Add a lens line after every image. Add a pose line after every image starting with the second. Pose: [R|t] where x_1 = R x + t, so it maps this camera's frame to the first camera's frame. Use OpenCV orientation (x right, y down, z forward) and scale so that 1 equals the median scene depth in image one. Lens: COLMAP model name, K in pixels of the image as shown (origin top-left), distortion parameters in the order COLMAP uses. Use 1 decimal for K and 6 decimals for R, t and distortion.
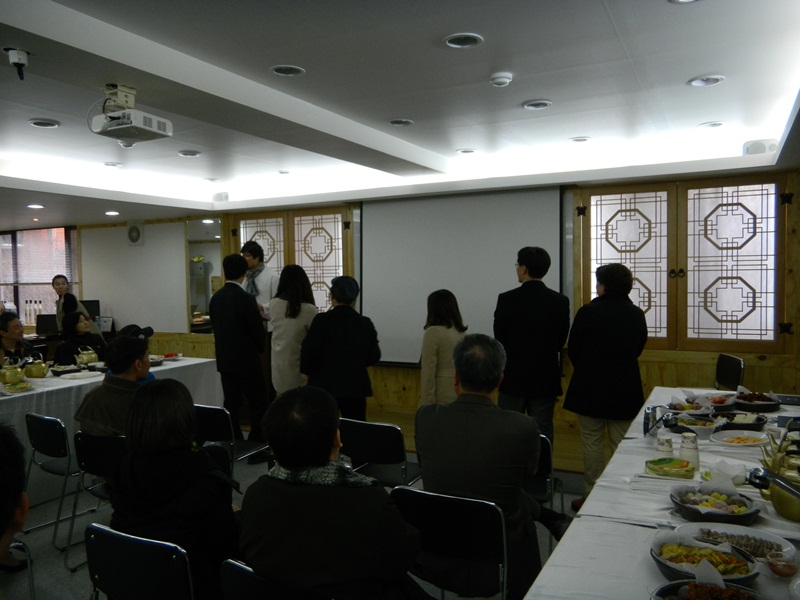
lens RADIAL K [[634.5, 0, 402.3], [0, 634.5, 311.0], [0, 0, 1]] dist [-0.010375, 0.008539]
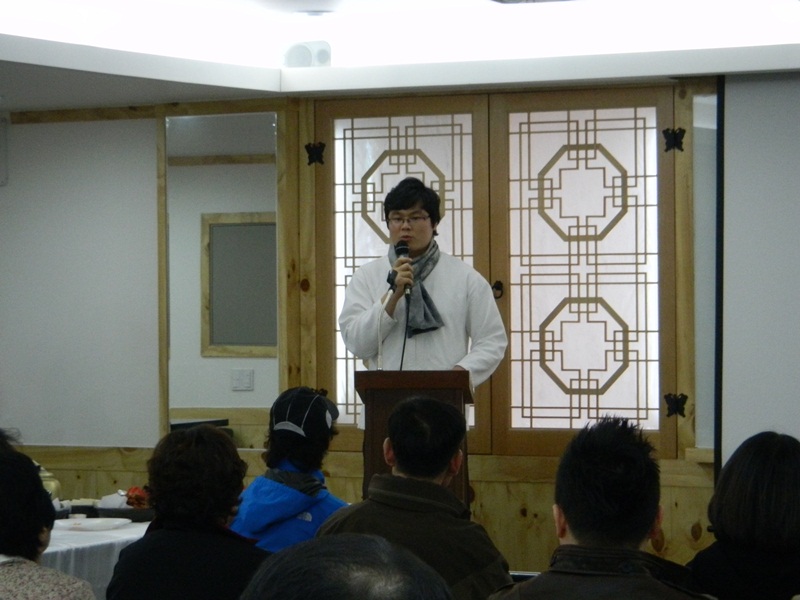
lens RADIAL K [[2751.9, 0, 397.7], [0, 2751.9, 296.6], [0, 0, 1]] dist [-0.057701, 0.000000]
pose [[0.999946, 0.008885, -0.005321, -0.274049], [-0.009156, 0.998538, -0.053282, 0.042910], [0.004839, 0.053327, 0.998565, -0.631283]]
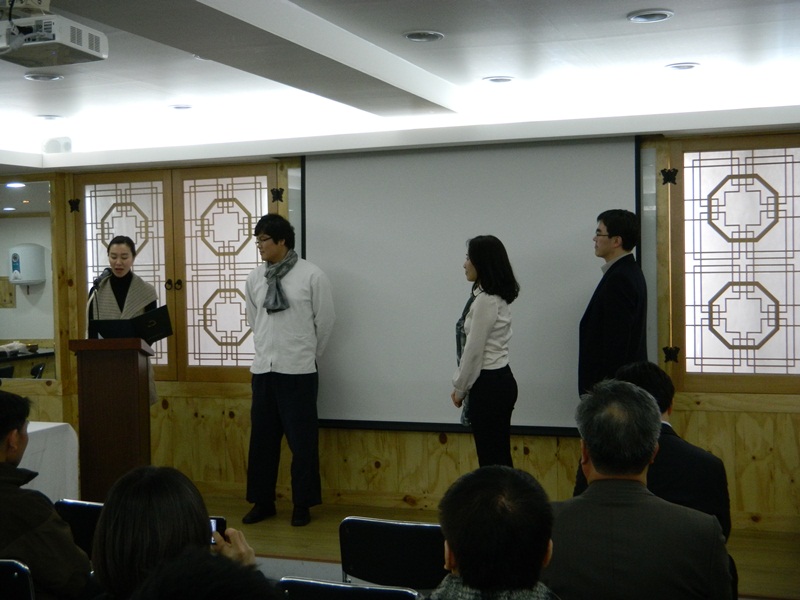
lens RADIAL K [[1057.8, 0, 402.8], [0, 1057.8, 310.3], [0, 0, 1]] dist [-0.004379, 0.000000]
pose [[0.992031, -0.008952, 0.125679, -0.112941], [0.010882, 0.999833, -0.014677, -0.011532], [-0.125527, 0.015928, 0.991962, -0.009897]]
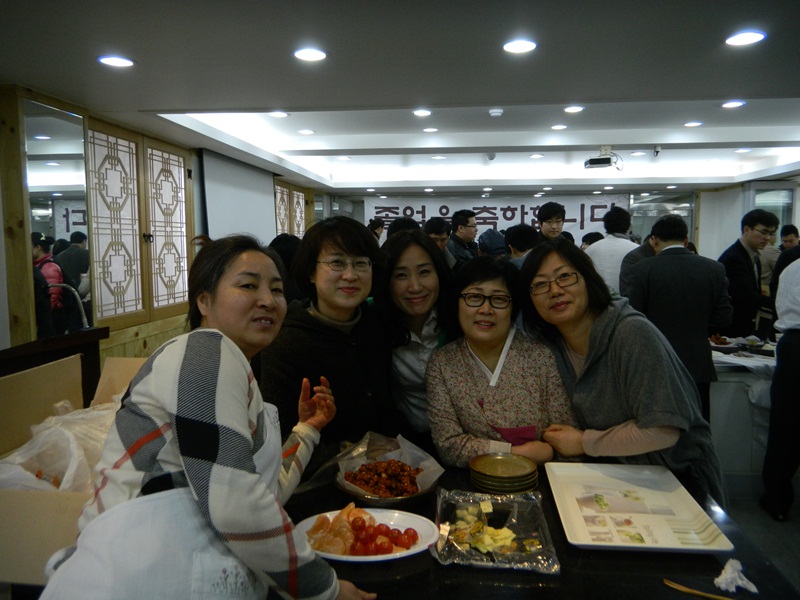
lens RADIAL K [[634.5, 0, 401.8], [0, 634.5, 304.0], [0, 0, 1]] dist [-0.010375, 0.008539]
pose [[-0.348297, -0.075656, 0.934326, -1.129421], [0.049413, 0.993870, 0.098897, -0.041650], [-0.936081, 0.080614, -0.342423, 1.217887]]
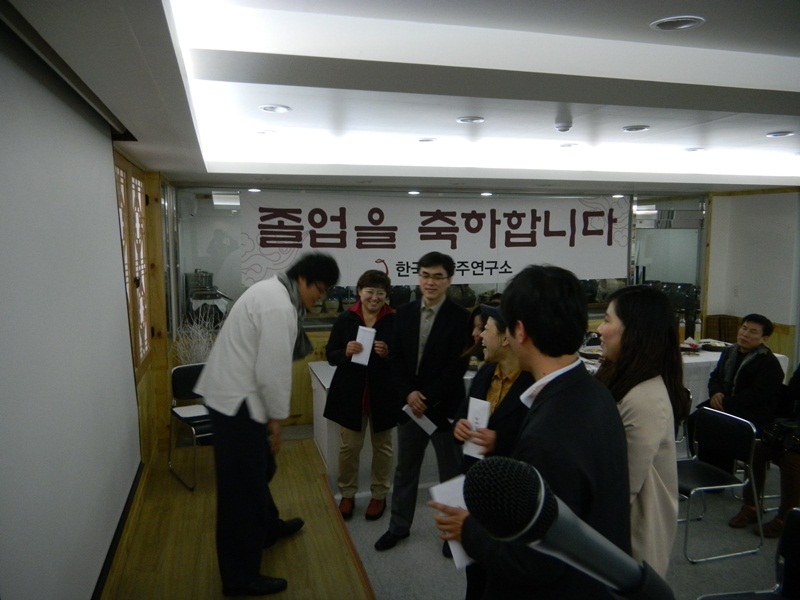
lens RADIAL K [[634.5, 0, 402.4], [0, 634.5, 306.7], [0, 0, 1]] dist [-0.010375, 0.008539]
pose [[-0.673028, -0.071090, 0.736193, -0.325998], [0.043950, 0.989767, 0.135755, -0.112870], [-0.738310, 0.123722, -0.663016, 1.183041]]
